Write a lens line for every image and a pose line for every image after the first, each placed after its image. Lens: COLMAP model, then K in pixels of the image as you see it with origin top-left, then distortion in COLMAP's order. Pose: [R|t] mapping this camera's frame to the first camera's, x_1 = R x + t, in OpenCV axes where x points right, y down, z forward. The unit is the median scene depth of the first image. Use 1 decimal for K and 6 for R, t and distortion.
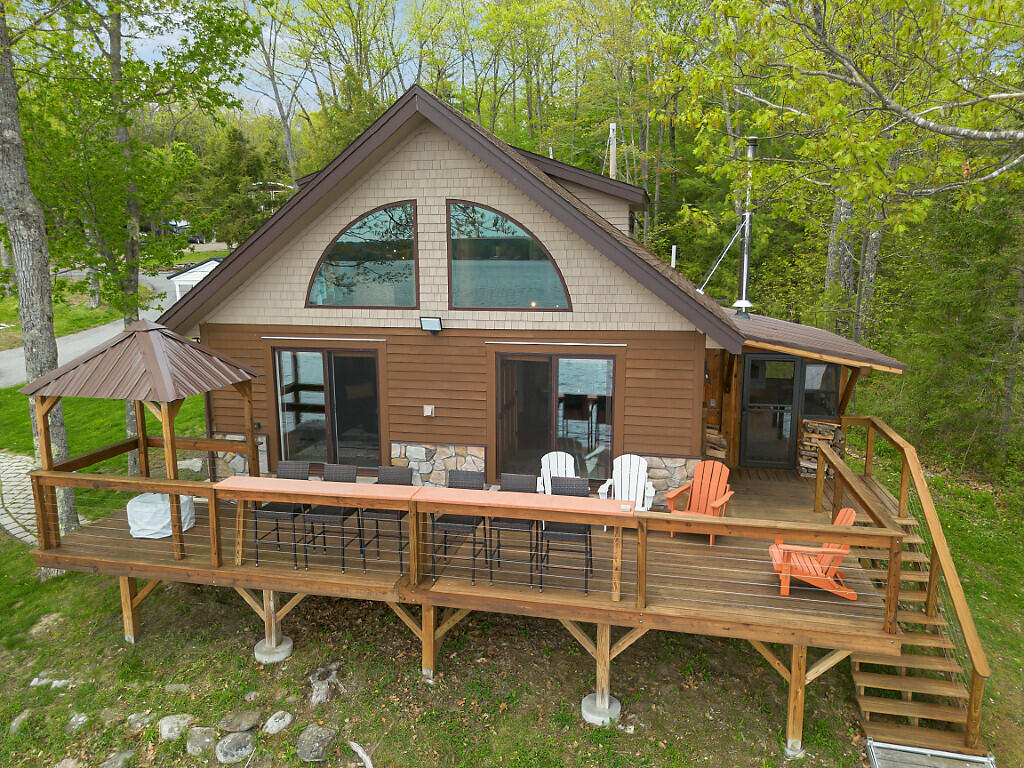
lens RADIAL K [[755.4, 0, 511.7], [0, 755.4, 336.3], [0, 0, 1]] dist [0.052062, -0.074704]
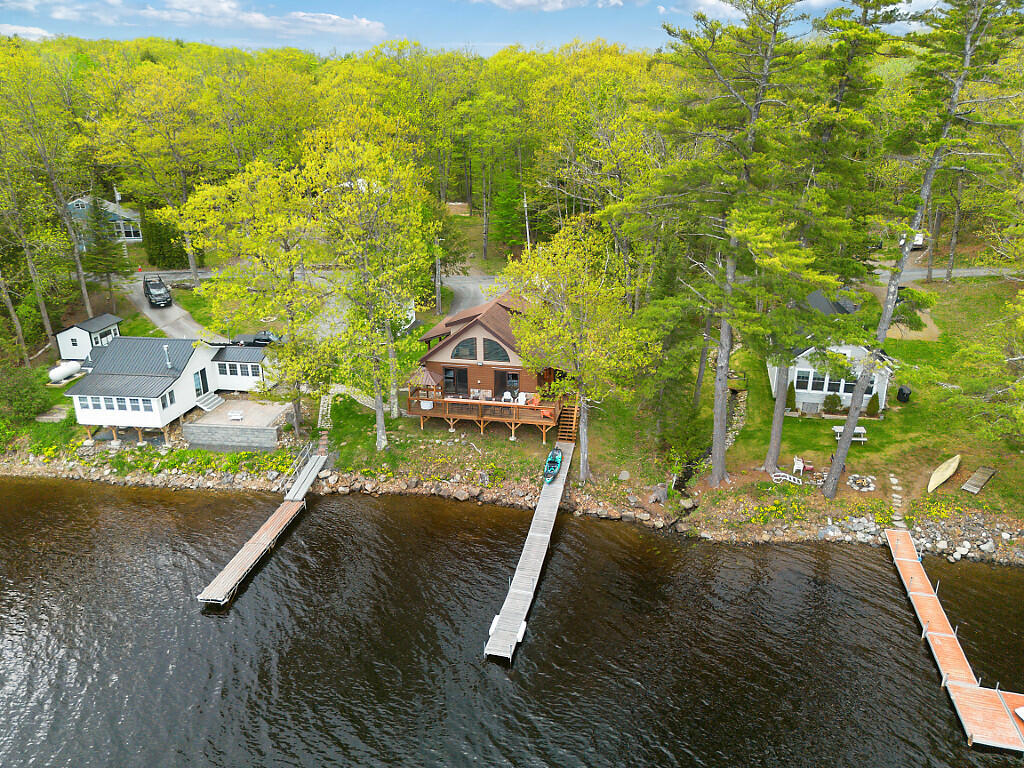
lens RADIAL K [[755.4, 0, 511.7], [0, 755.4, 336.3], [0, 0, 1]] dist [0.052062, -0.074704]
pose [[0.999981, -0.004778, 0.004012, 0.088016], [0.004114, 0.988415, 0.151717, -1.099025], [-0.004691, -0.151697, 0.988416, -4.387607]]
